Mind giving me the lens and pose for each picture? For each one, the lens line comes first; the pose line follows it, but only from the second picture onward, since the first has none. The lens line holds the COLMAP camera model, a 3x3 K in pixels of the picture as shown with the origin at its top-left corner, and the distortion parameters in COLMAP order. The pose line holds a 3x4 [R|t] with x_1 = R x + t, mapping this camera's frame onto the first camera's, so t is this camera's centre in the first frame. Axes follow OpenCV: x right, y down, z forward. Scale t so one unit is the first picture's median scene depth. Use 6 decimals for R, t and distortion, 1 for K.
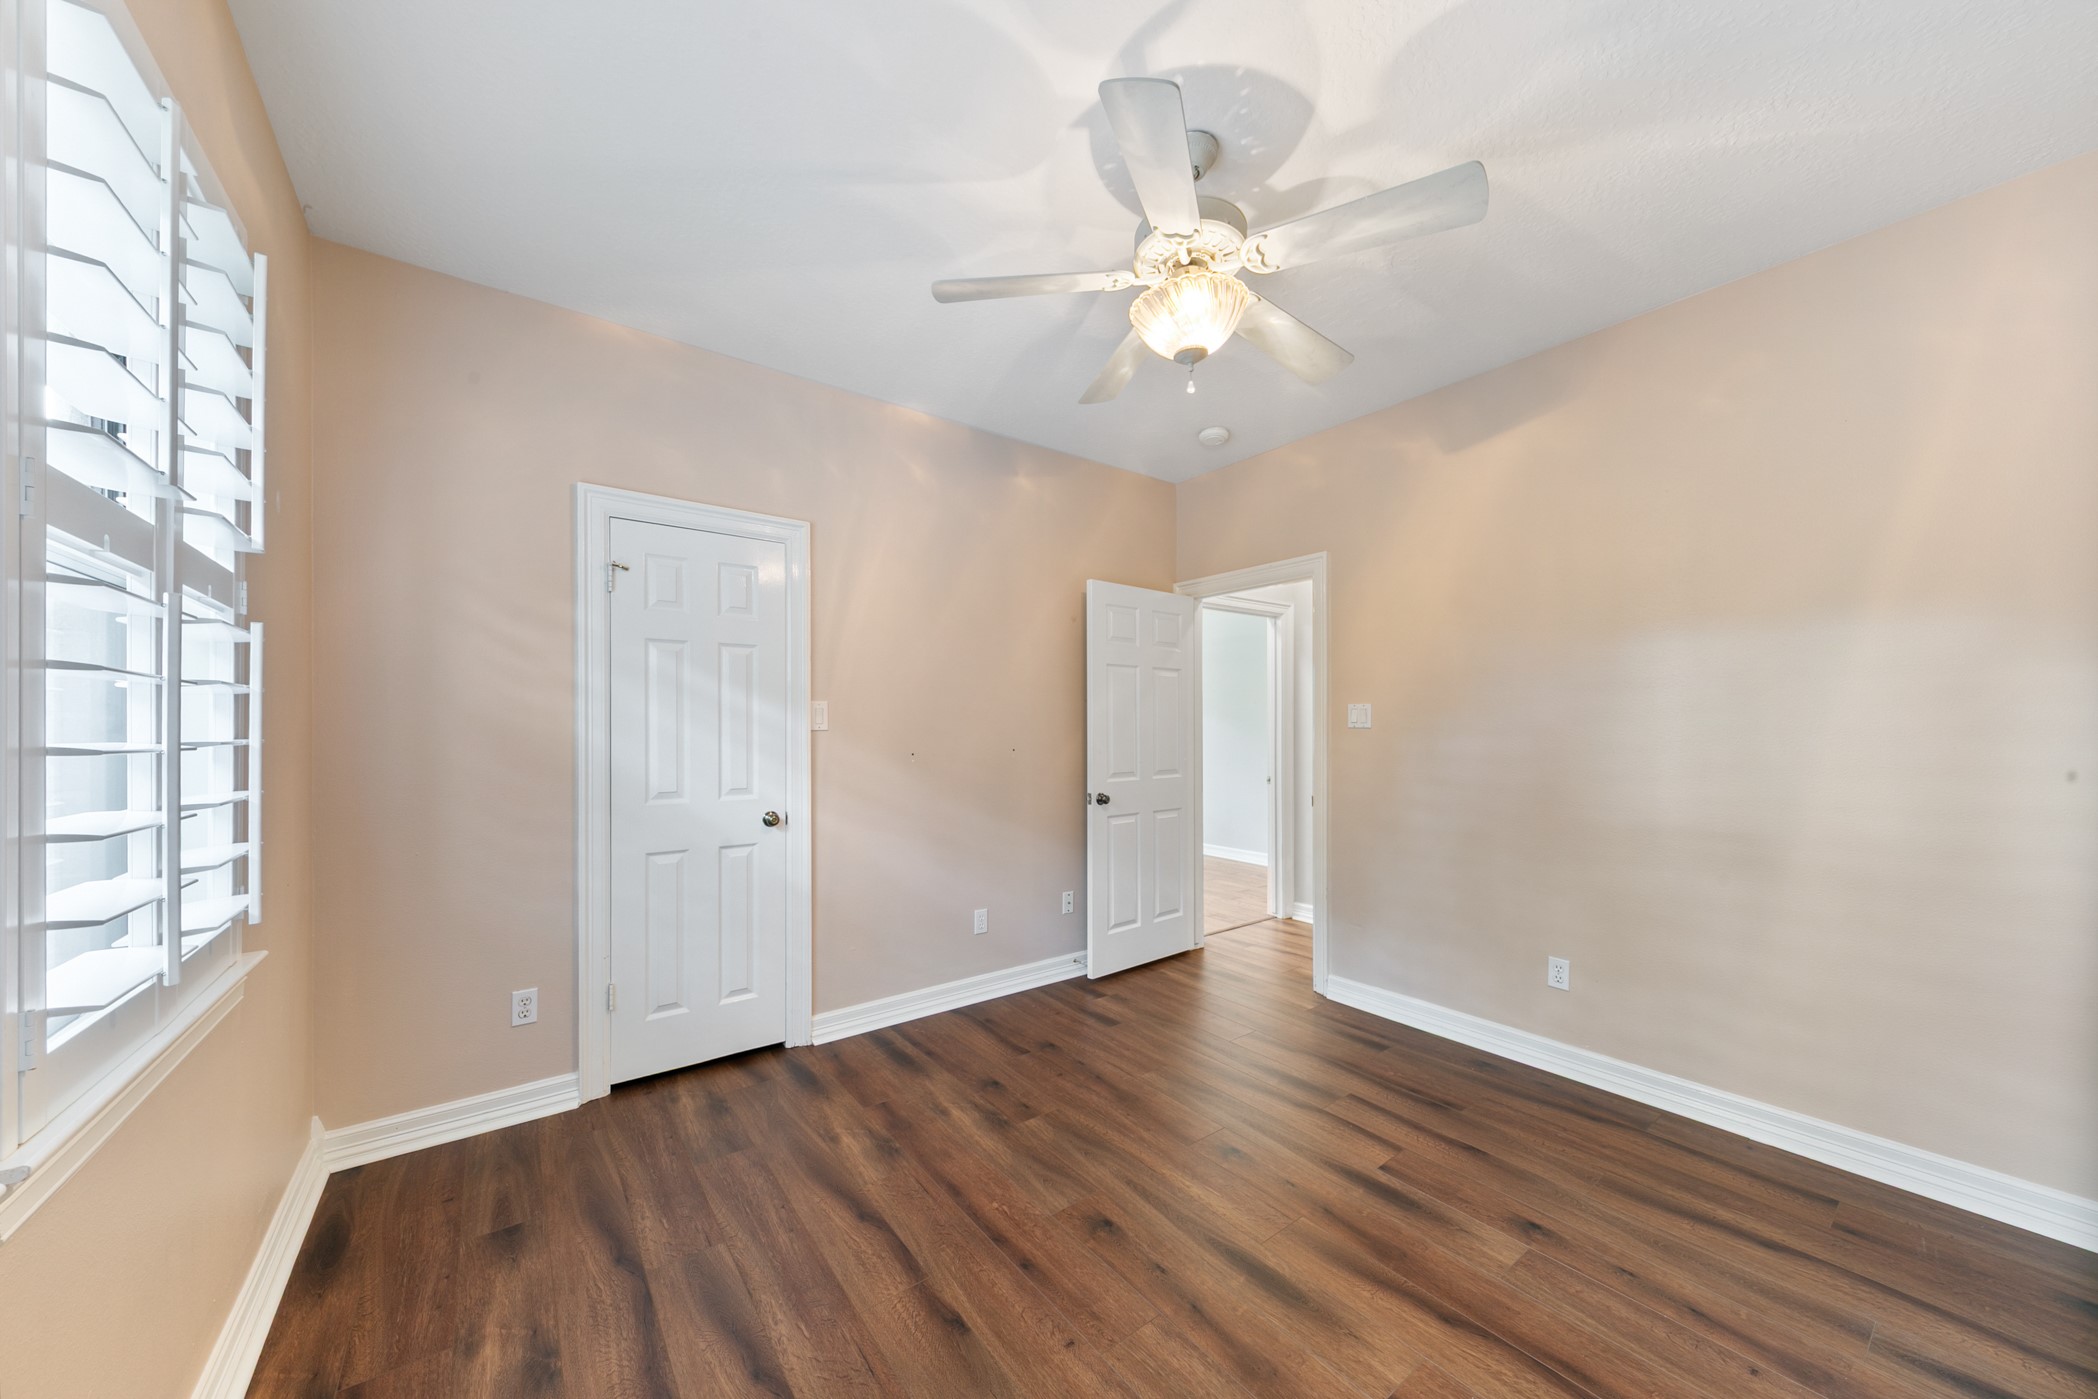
lens RADIAL K [[728.5, 0, 1048.0], [0, 728.5, 719.6], [0, 0, 1]] dist [0.017142, -0.006492]
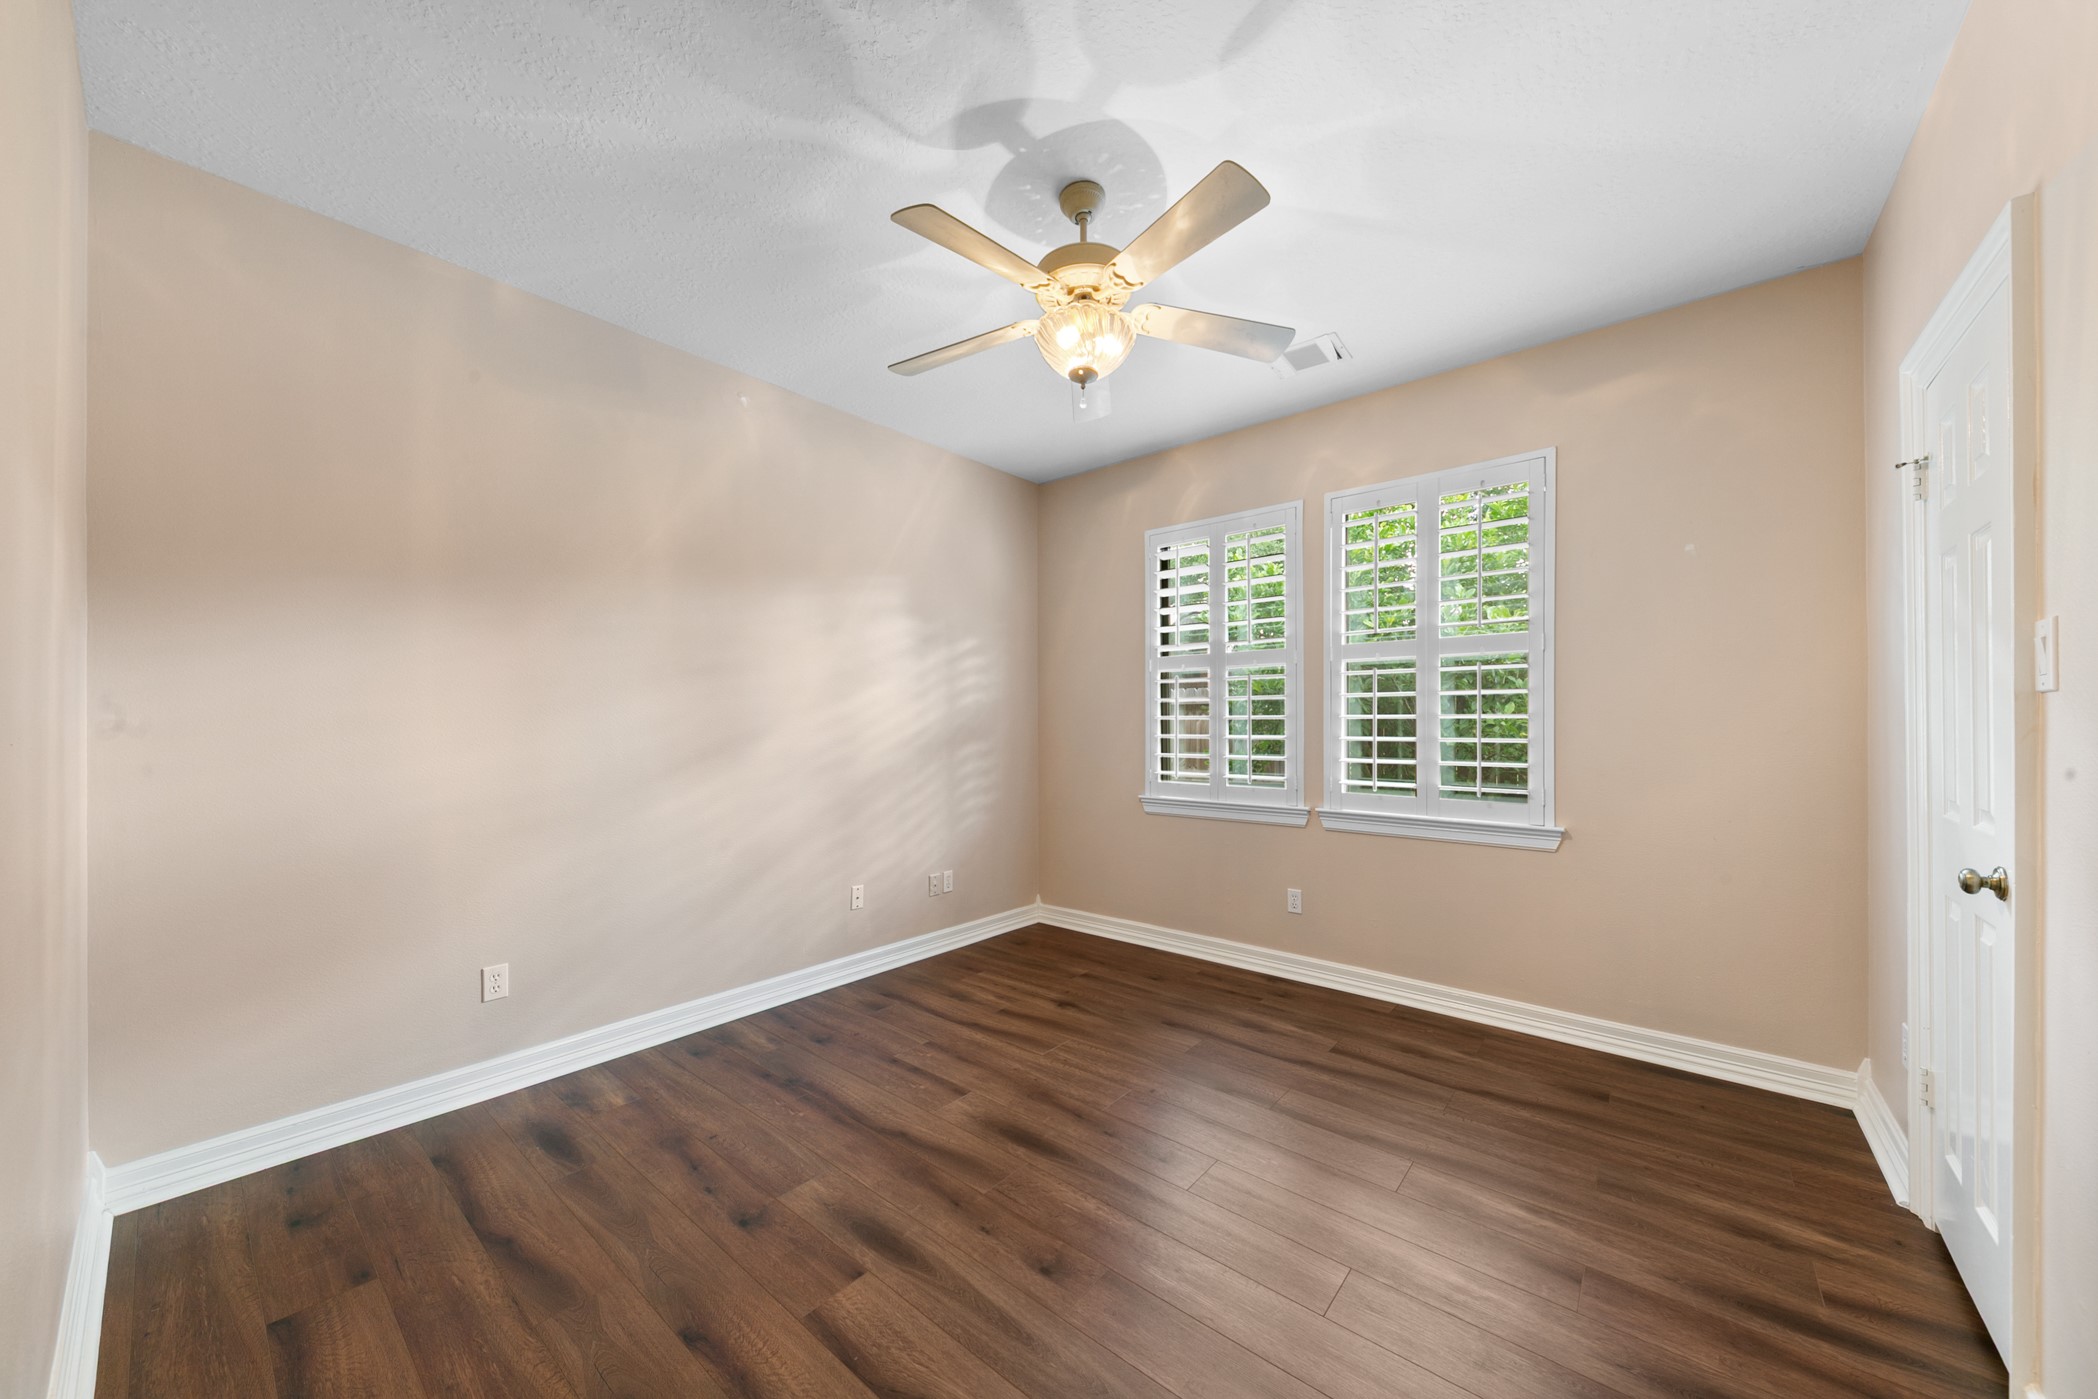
lens RADIAL K [[728.5, 0, 1048.0], [0, 728.5, 719.6], [0, 0, 1]] dist [0.017142, -0.006492]
pose [[-0.974063, 0.001736, -0.226269, 0.484239], [0.005092, 0.999885, -0.014251, 0.050629], [0.226218, -0.015034, -0.973961, 1.992315]]
